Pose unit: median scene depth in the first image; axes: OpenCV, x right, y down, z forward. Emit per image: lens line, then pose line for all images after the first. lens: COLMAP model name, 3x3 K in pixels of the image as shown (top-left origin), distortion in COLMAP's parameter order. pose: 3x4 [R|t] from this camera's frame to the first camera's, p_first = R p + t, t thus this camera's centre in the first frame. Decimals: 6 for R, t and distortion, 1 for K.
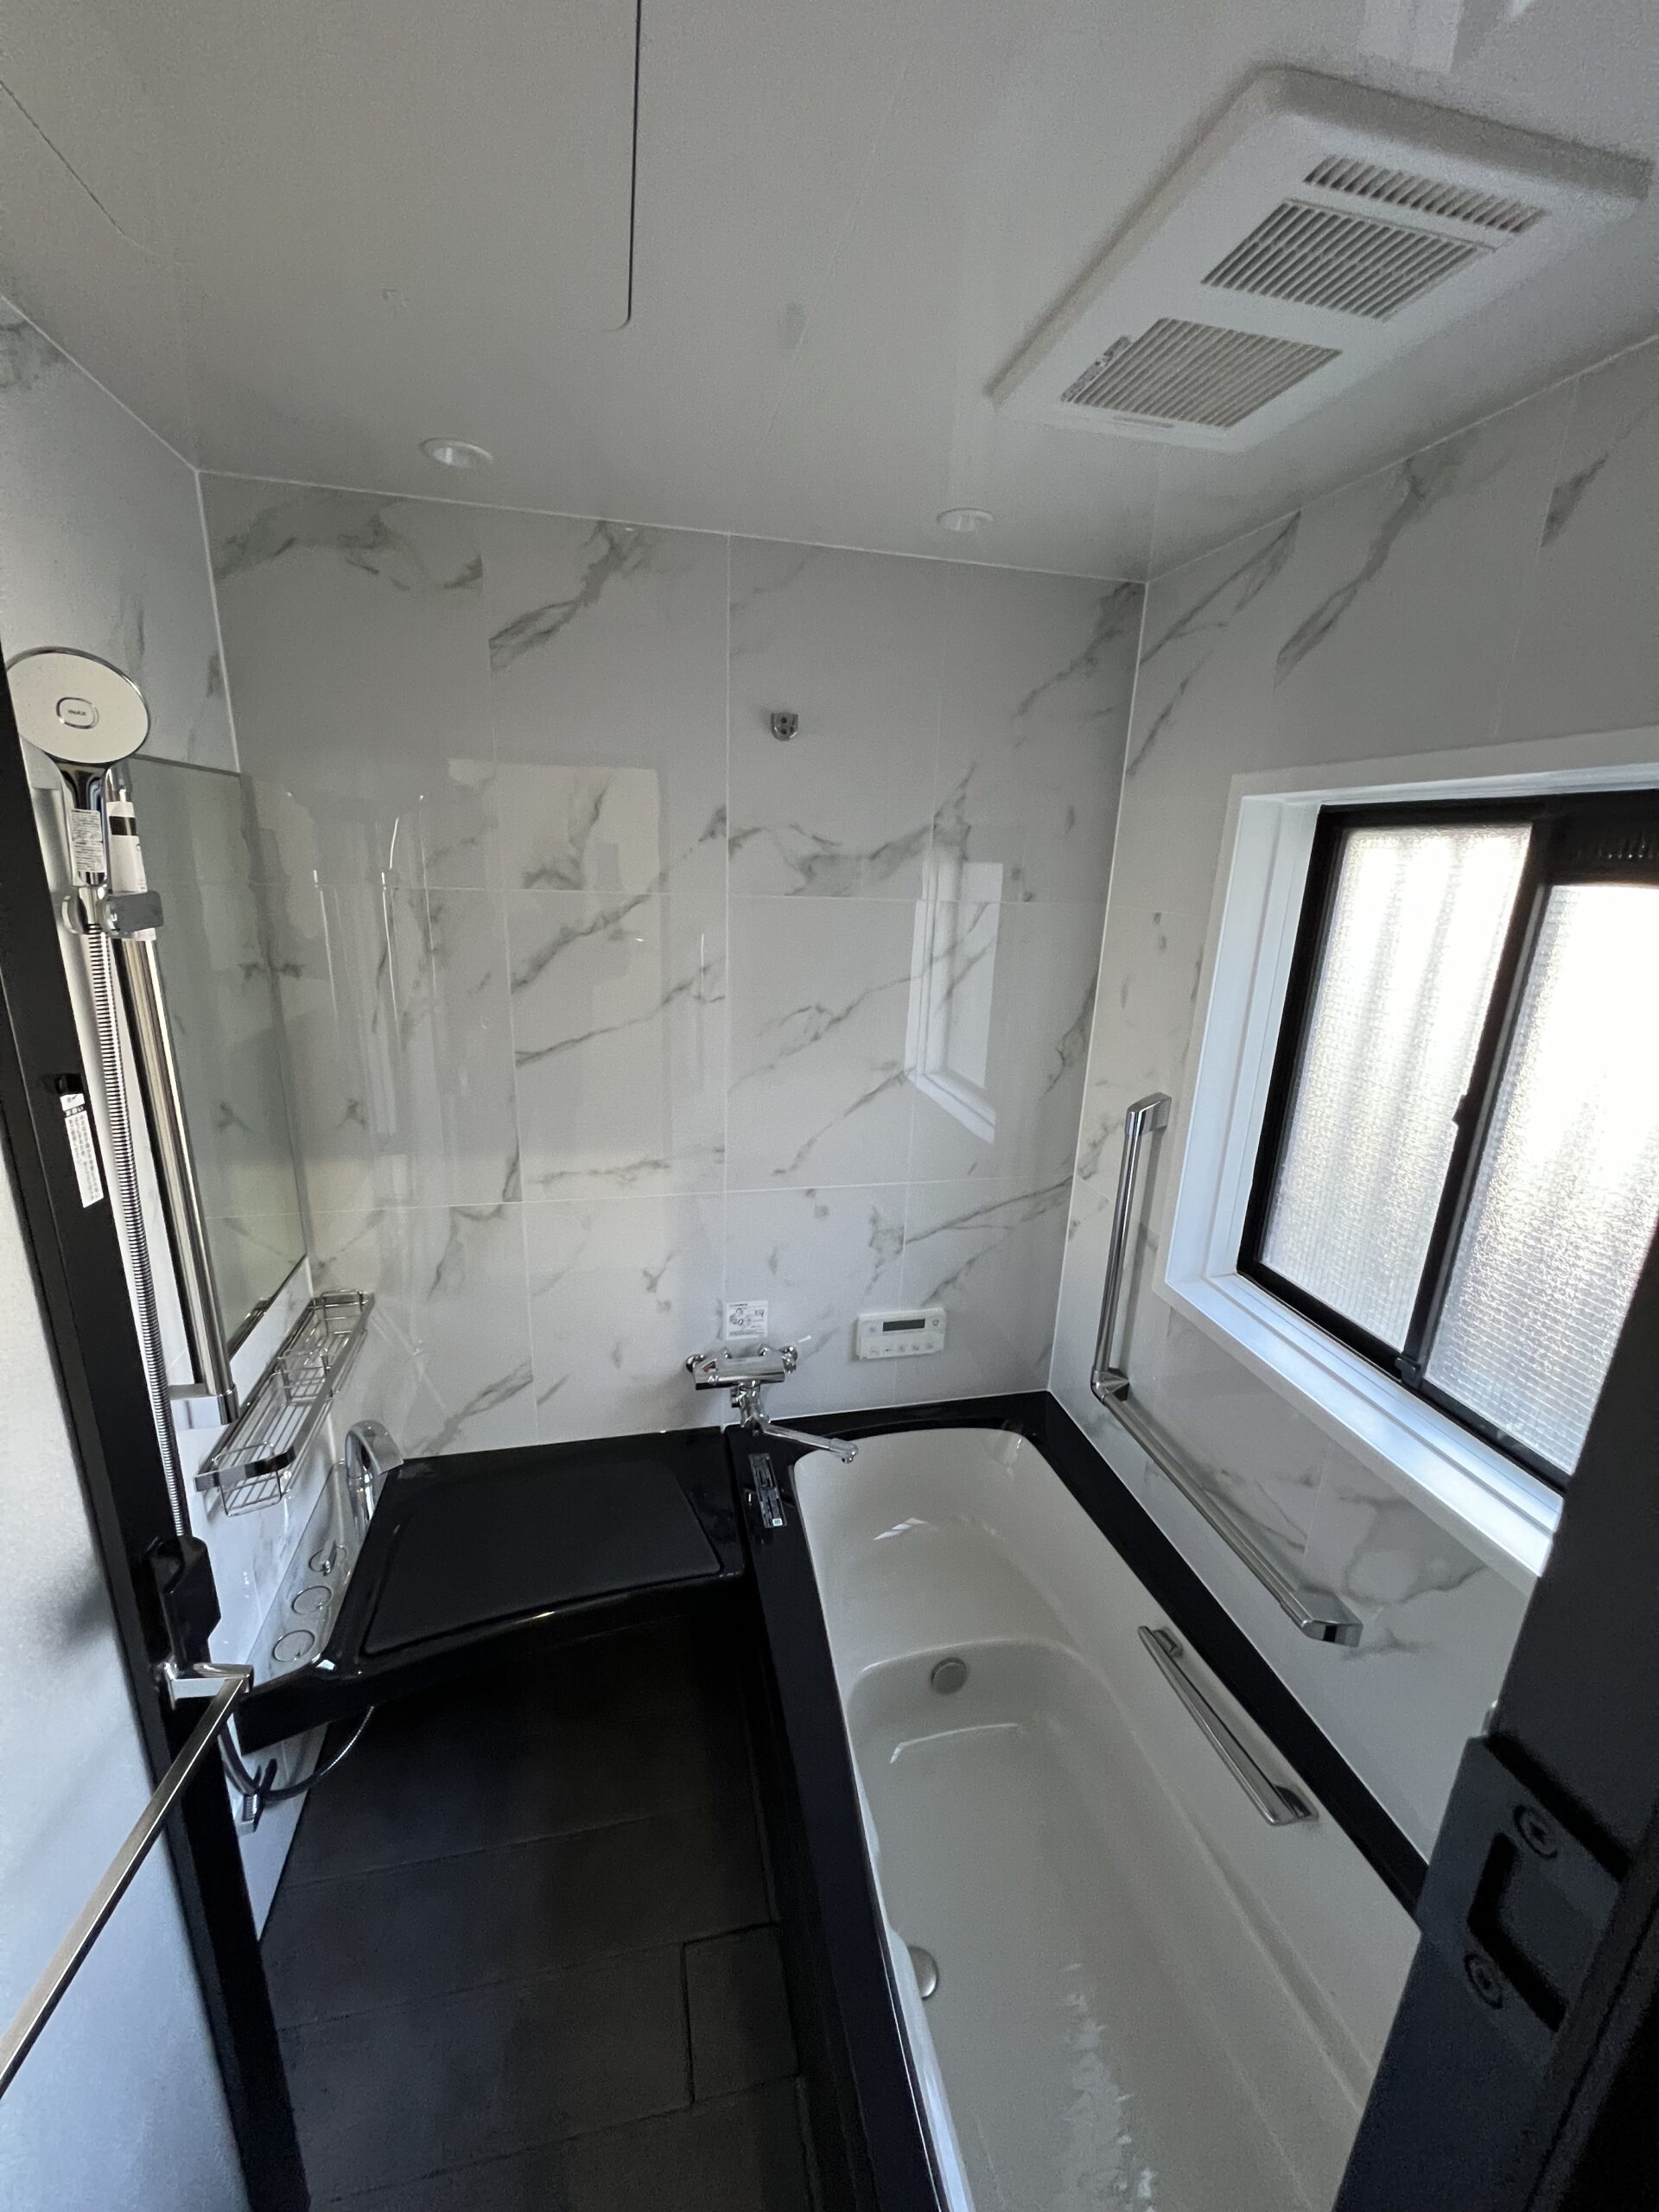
lens RADIAL K [[882.2, 0, 830.9], [0, 882.2, 1105.4], [0, 0, 1]] dist [-0.001411, 0.000213]
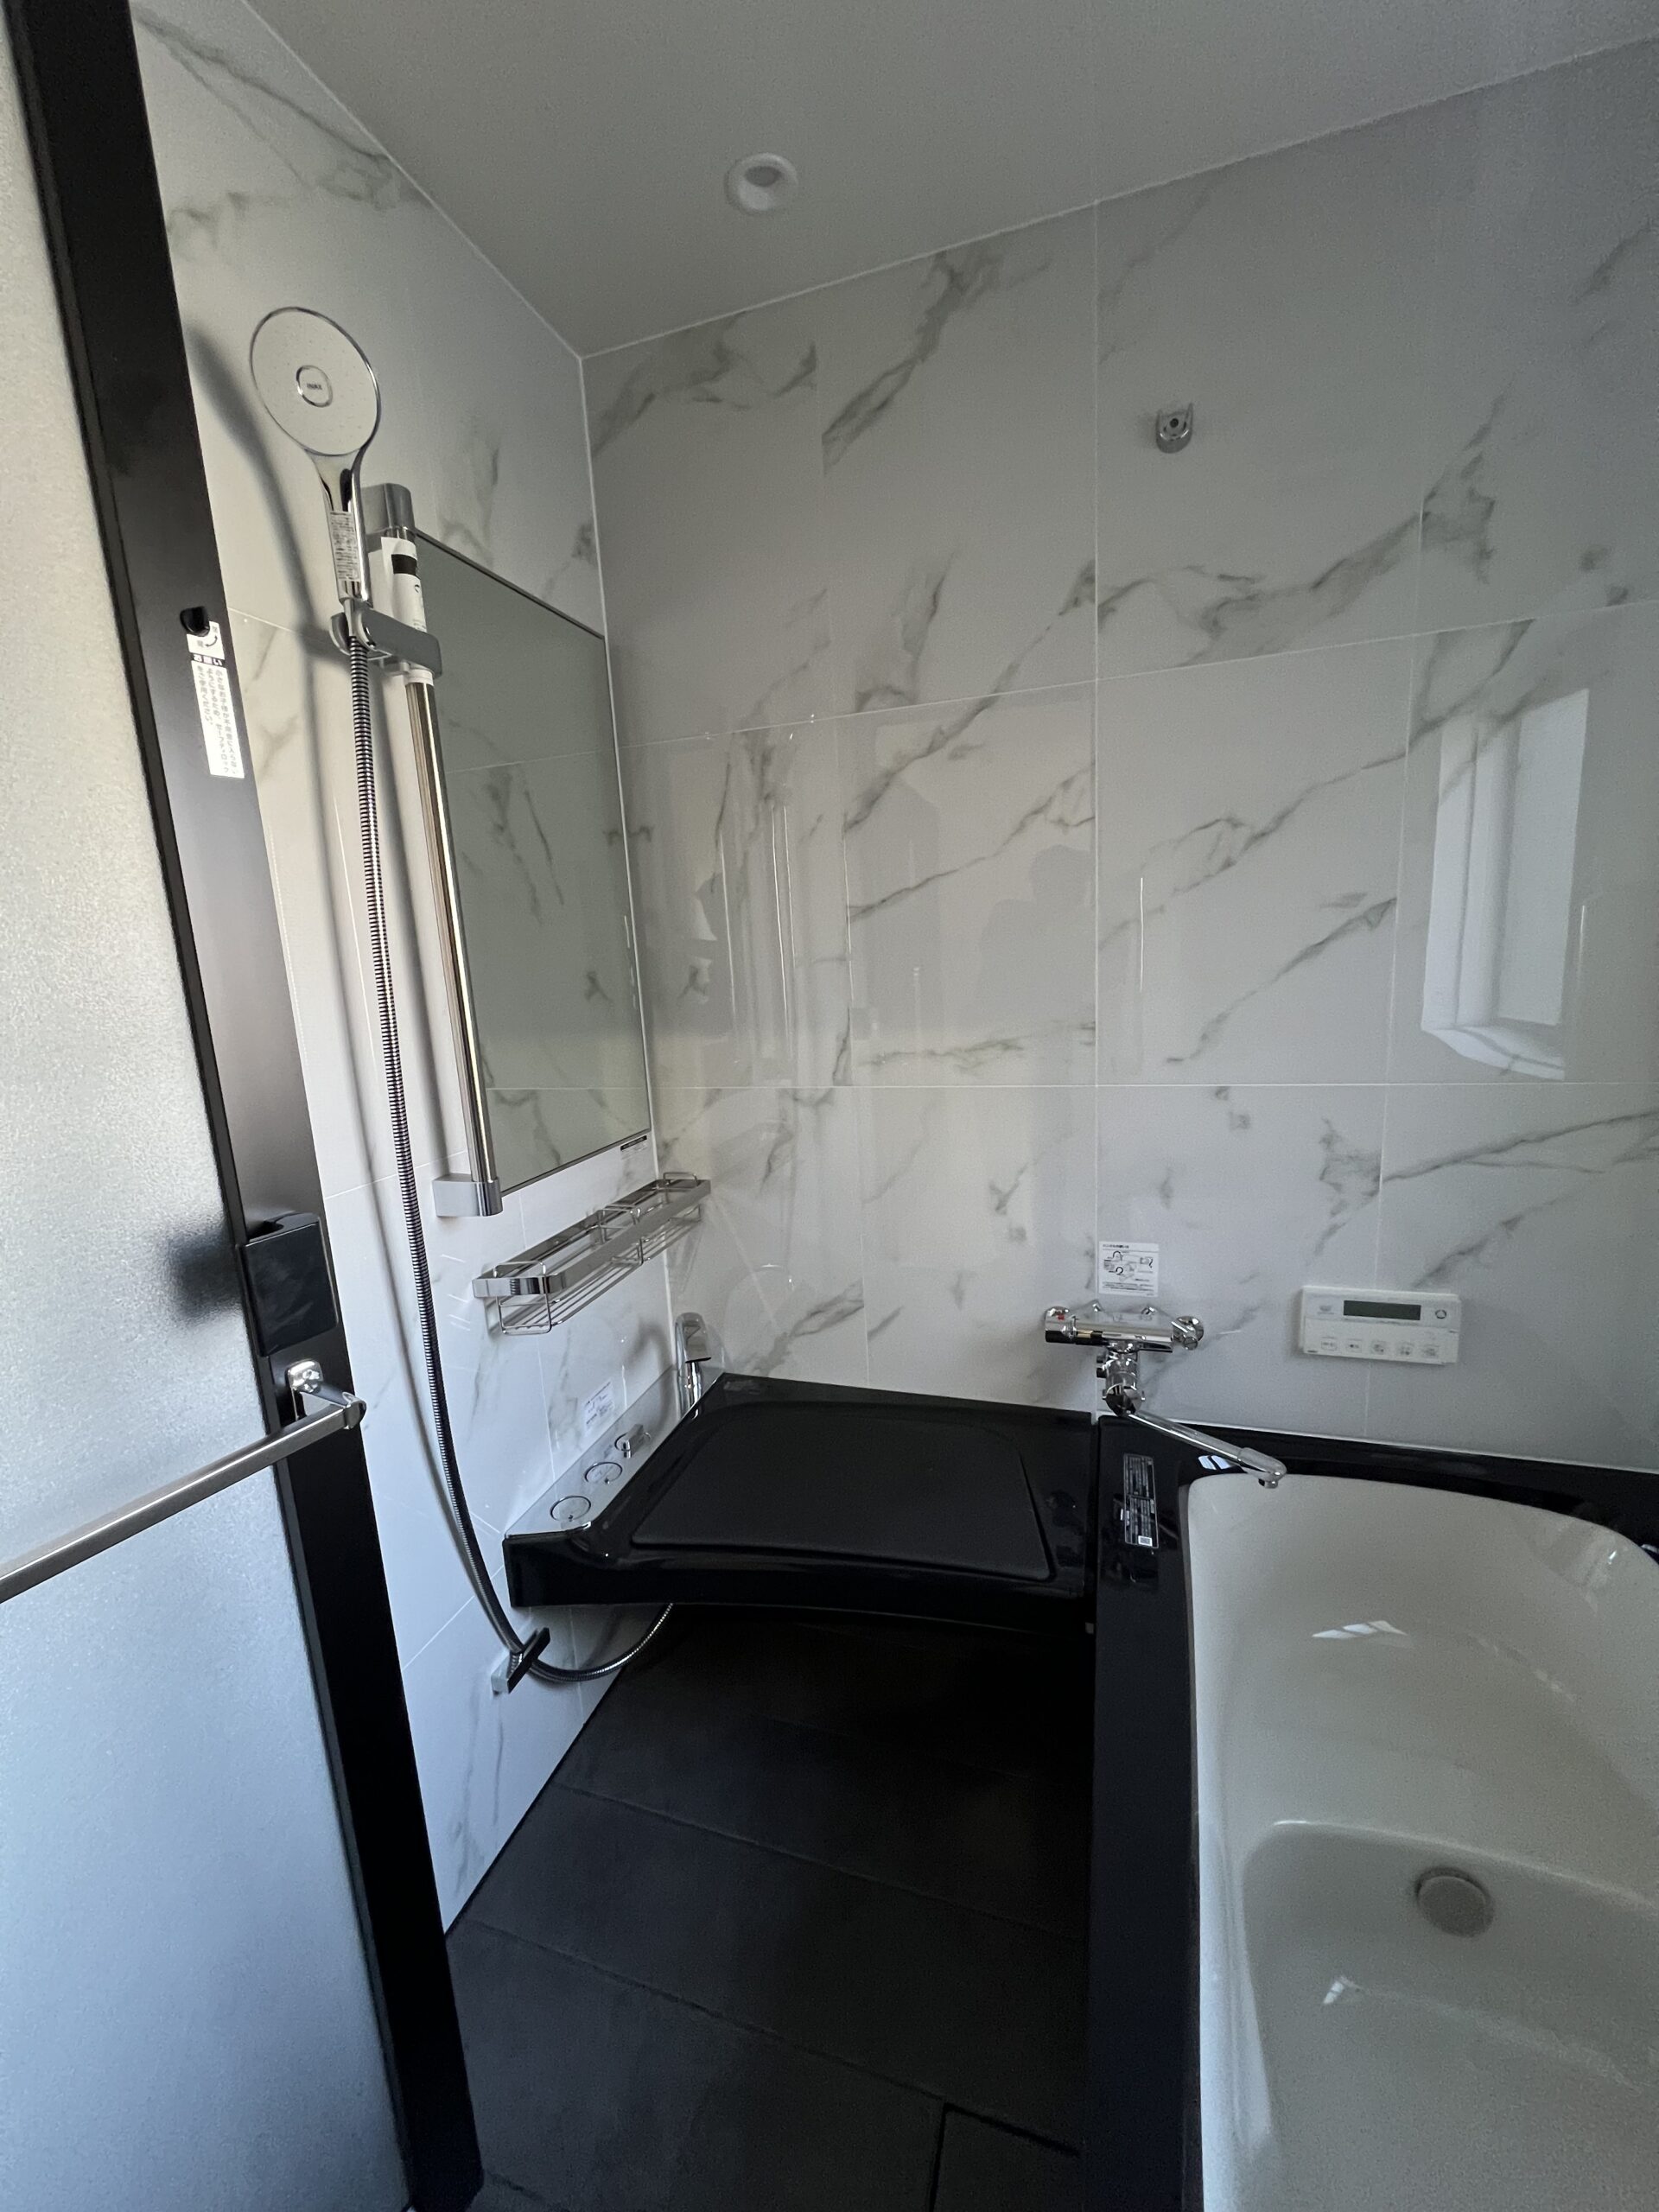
lens RADIAL K [[882.2, 0, 823.8], [0, 882.2, 1105.2], [0, 0, 1]] dist [-0.001411, 0.000213]
pose [[0.851358, 0.006979, -0.524538, 0.082675], [-0.057000, 0.995222, -0.079273, 0.197601], [0.521478, 0.097389, 0.847688, 0.246064]]
